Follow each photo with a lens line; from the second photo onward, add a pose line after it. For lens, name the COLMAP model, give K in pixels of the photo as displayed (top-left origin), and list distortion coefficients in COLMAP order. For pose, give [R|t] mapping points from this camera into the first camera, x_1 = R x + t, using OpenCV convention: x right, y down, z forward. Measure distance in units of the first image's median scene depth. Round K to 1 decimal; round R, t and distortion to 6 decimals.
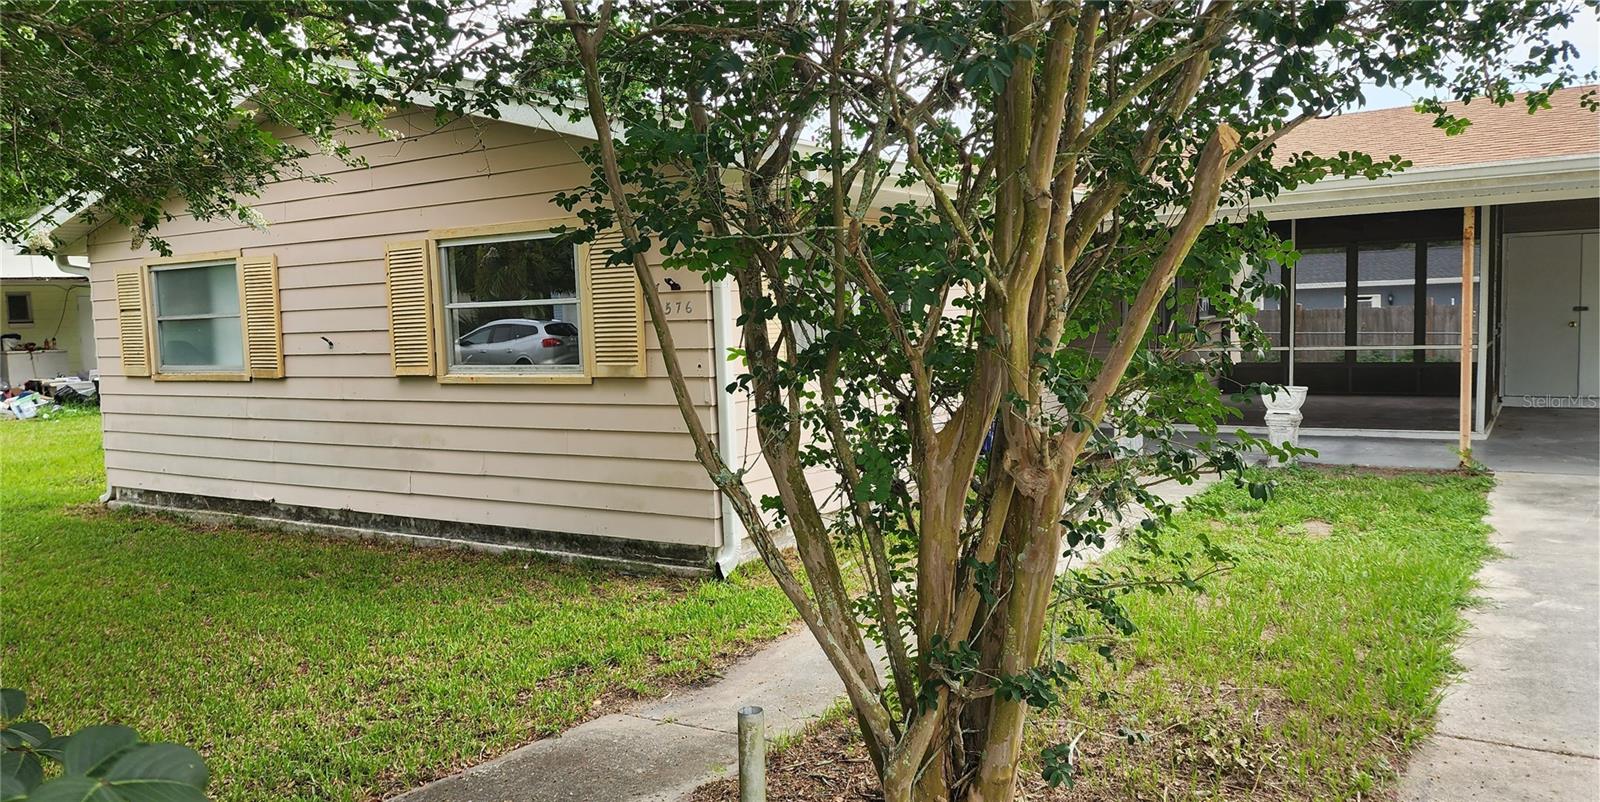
lens RADIAL K [[1142.4, 0, 753.3], [0, 1142.4, 406.5], [0, 0, 1]] dist [0.067578, -0.066151]
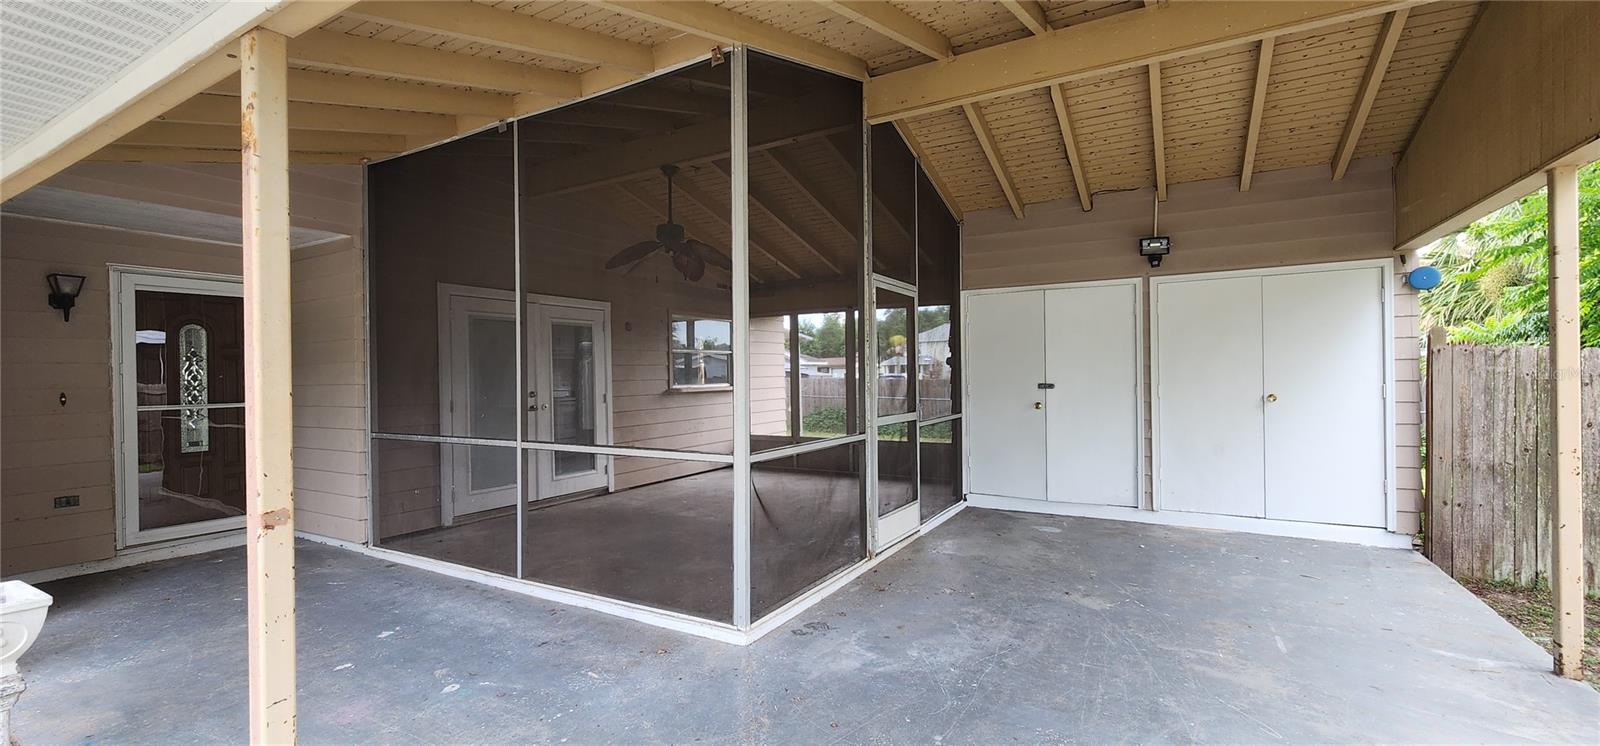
lens RADIAL K [[659.6, 0, 797.0], [0, 659.6, 379.9], [0, 0, 1]] dist [-0.001603, 0.002103]
pose [[0.997098, 0.020421, 0.073334, 0.900070], [-0.014916, 0.997084, -0.074840, -0.091993], [-0.074649, 0.073529, 0.994495, 1.006076]]
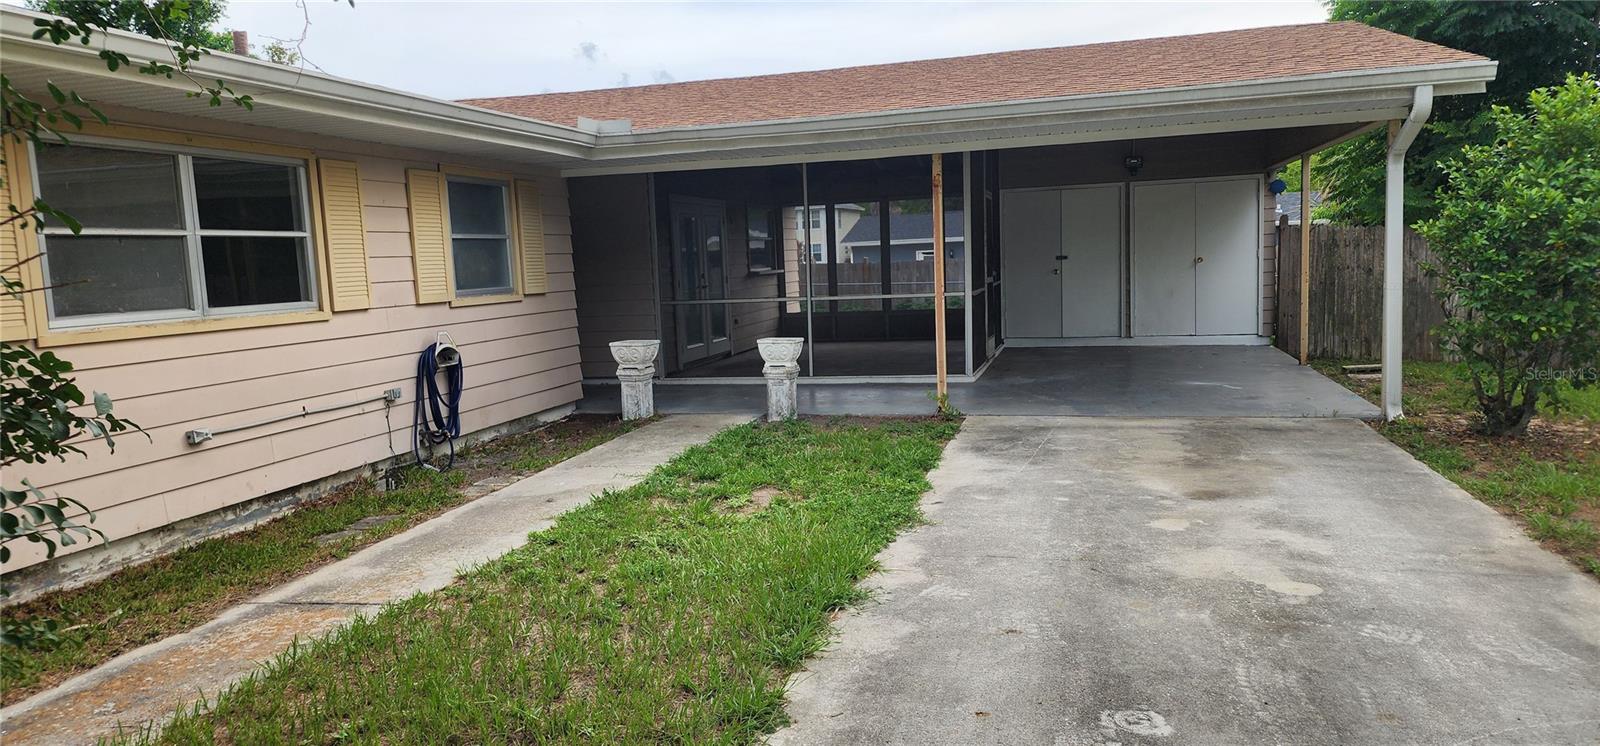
lens RADIAL K [[1064.9, 0, 799.4], [0, 1064.9, 377.4], [0, 0, 1]] dist [0.073489, -0.065586]
pose [[0.943371, -0.041702, 0.329107, 0.233505], [0.035235, 0.999051, 0.025592, -0.008132], [-0.329862, -0.012547, 0.943946, 0.200772]]
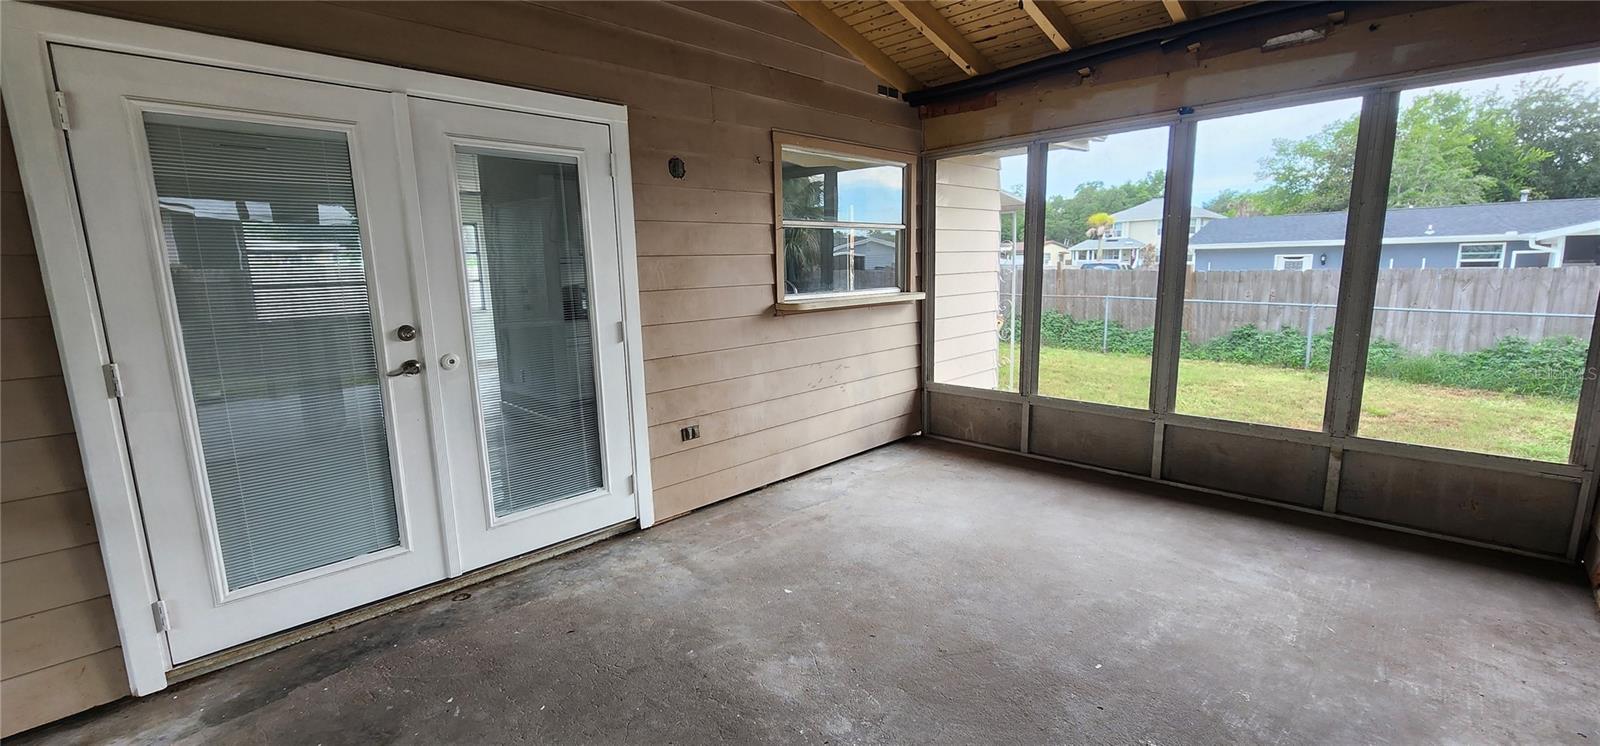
lens RADIAL K [[659.6, 0, 799.6], [0, 659.6, 389.3], [0, 0, 1]] dist [-0.001603, 0.002103]
pose [[0.985565, 0.045245, -0.163139, 0.880800], [-0.027102, 0.993365, 0.111769, -0.142998], [0.167113, -0.105734, 0.980252, 1.535756]]
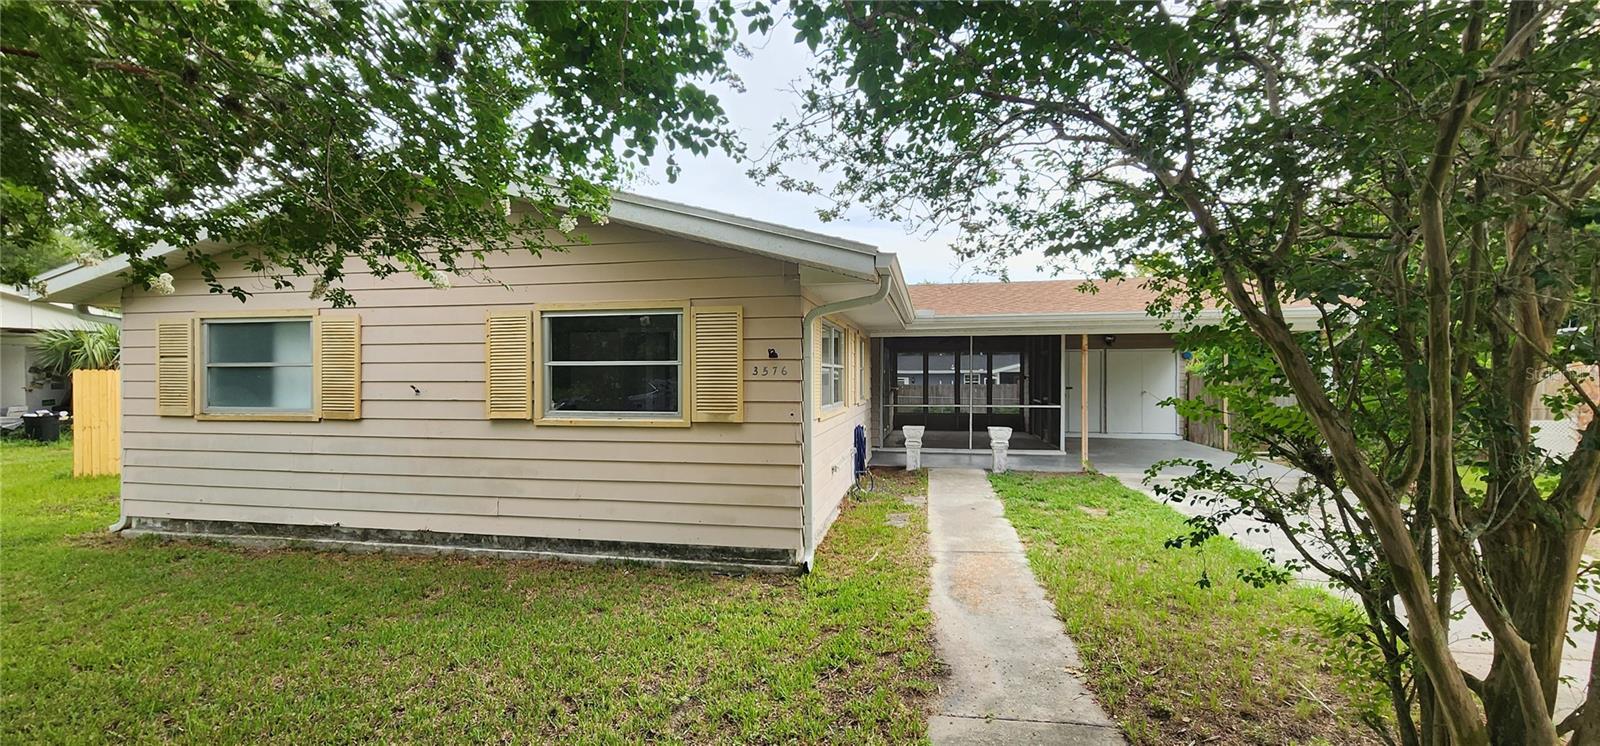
lens RADIAL K [[659.6, 0, 804.6], [0, 659.6, 377.3], [0, 0, 1]] dist [-0.001603, 0.002103]
pose [[0.920557, 0.031805, 0.389312, -0.284803], [0.001409, 0.996403, -0.084733, -0.010808], [-0.390606, 0.078550, 0.917200, 0.227299]]
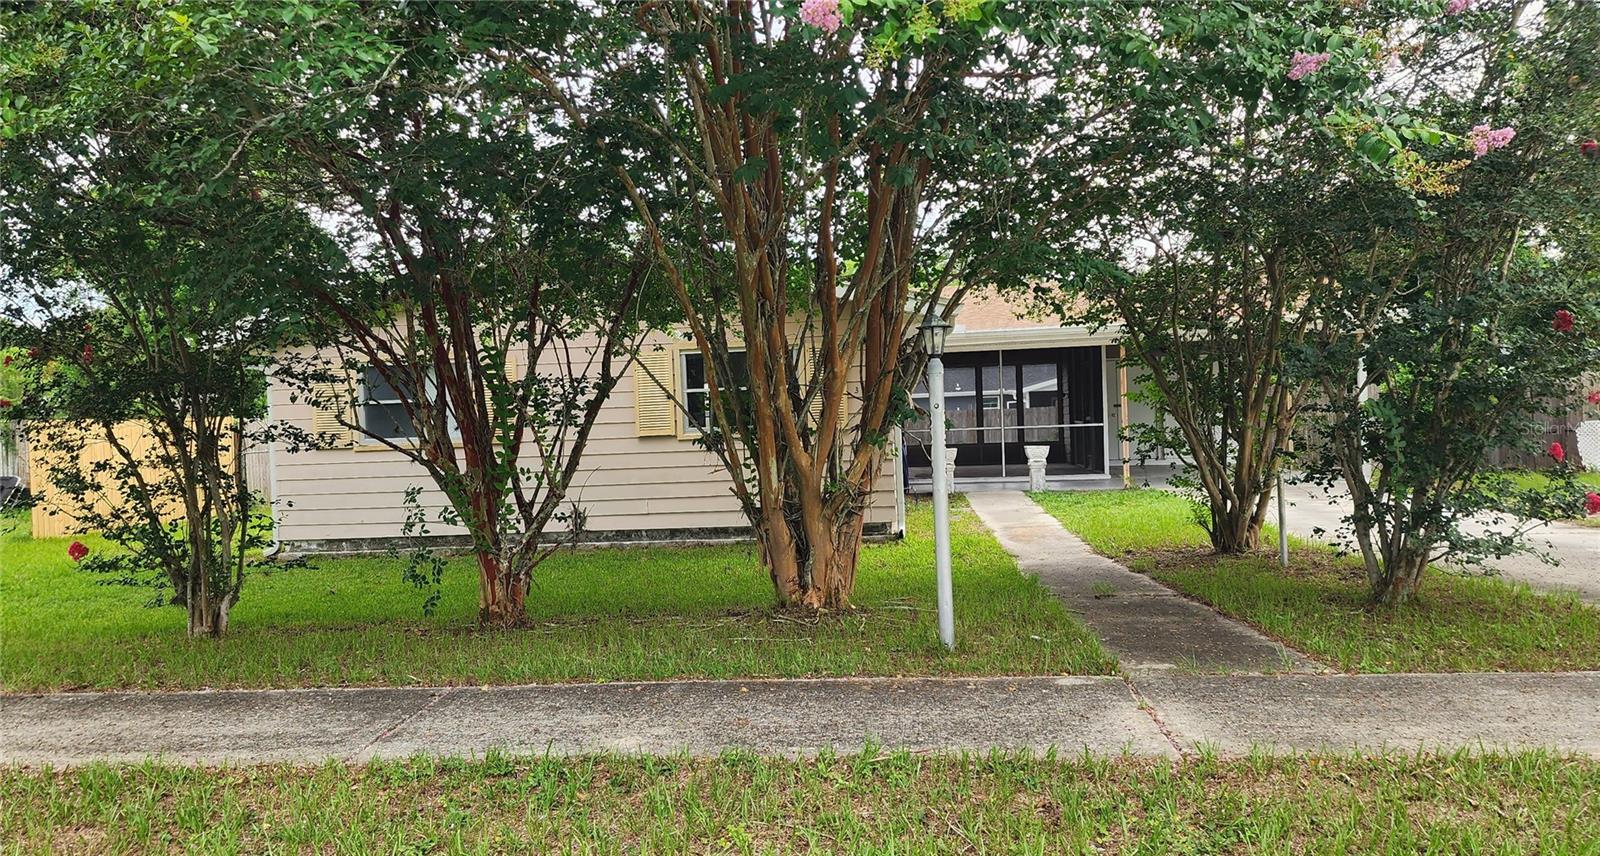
lens RADIAL K [[1223.6, 0, 762.4], [0, 1223.6, 432.8], [0, 0, 1]] dist [0.057514, -0.001835]
pose [[0.888934, -0.007654, 0.457972, -0.937301], [0.044245, 0.996619, -0.069225, 0.091396], [-0.455894, 0.081799, 0.886267, -0.536609]]
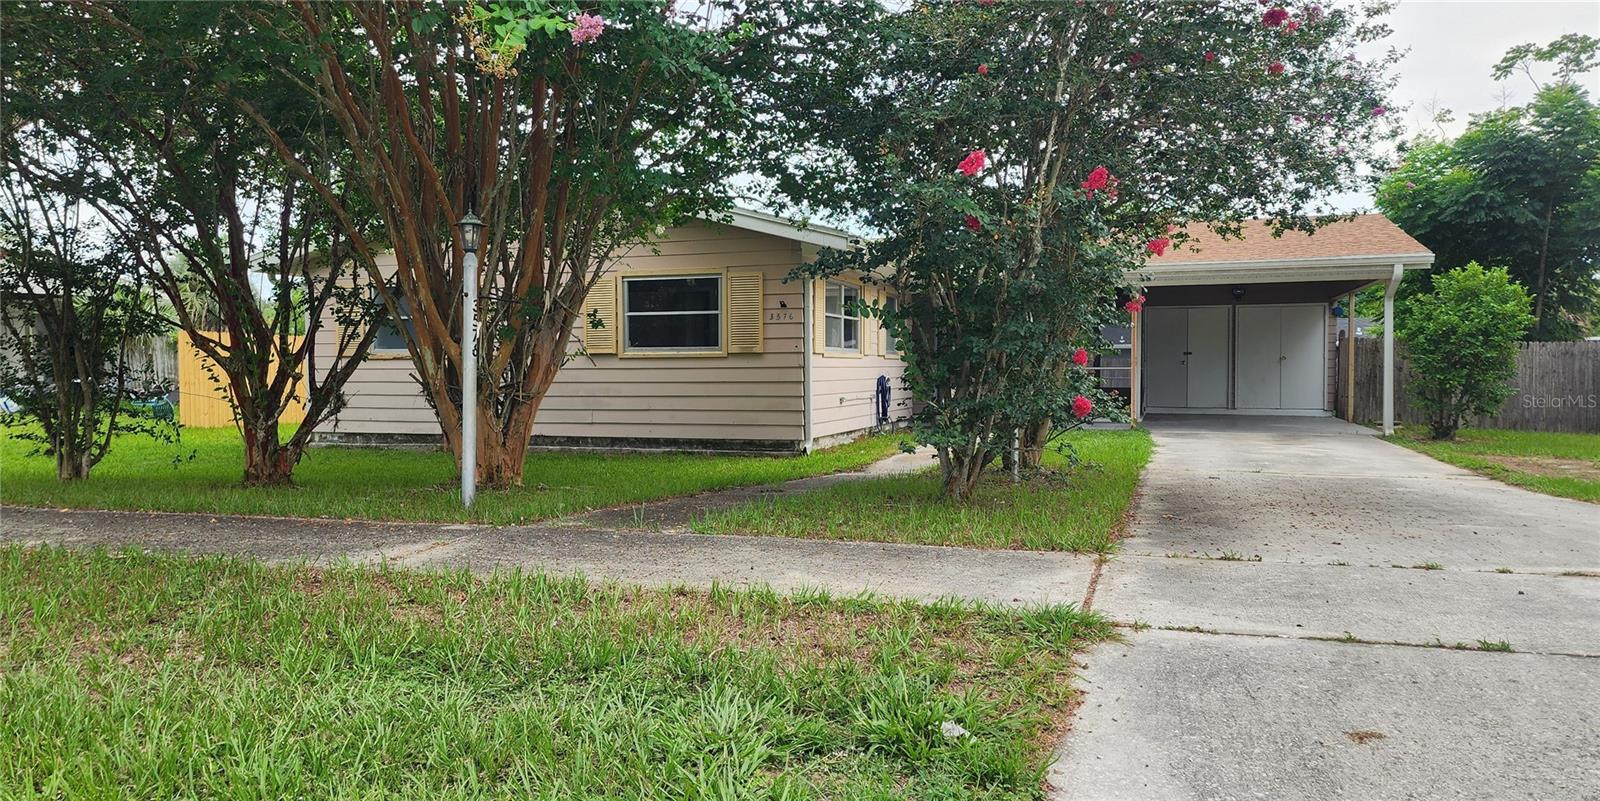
lens RADIAL K [[1142.4, 0, 720.0], [0, 1142.4, 418.5], [0, 0, 1]] dist [0.067578, -0.066151]
pose [[0.971714, 0.020486, 0.235273, -0.532716], [-0.009890, 0.998887, -0.046127, 0.151911], [-0.235956, 0.042495, 0.970834, -0.732432]]
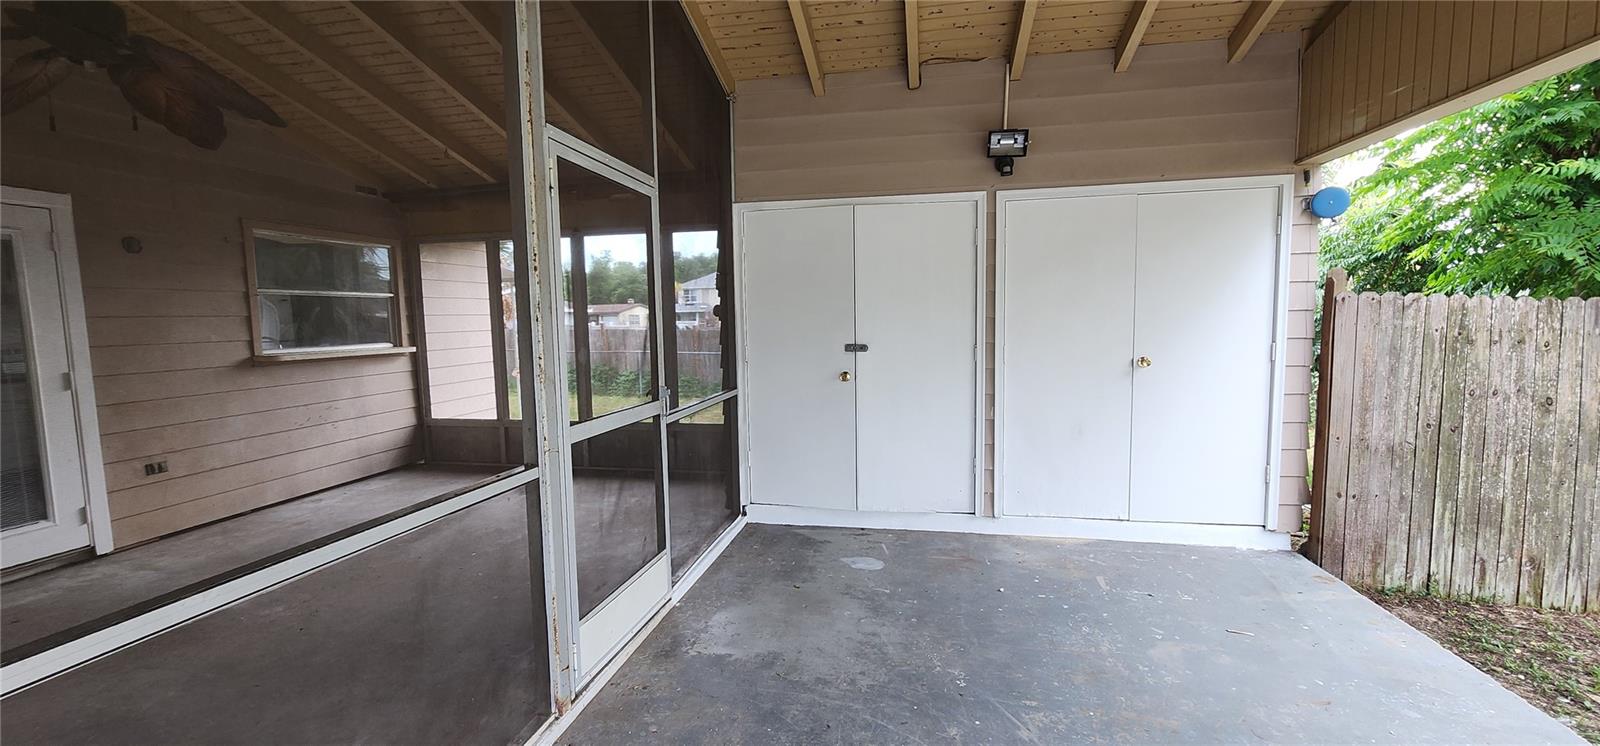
lens RADIAL K [[659.6, 0, 801.6], [0, 659.6, 381.7], [0, 0, 1]] dist [-0.001603, 0.002103]
pose [[0.916179, -0.019220, 0.400308, 0.993679], [0.017599, 0.999815, 0.007726, -0.124306], [-0.400383, -0.000033, 0.916348, 1.282490]]
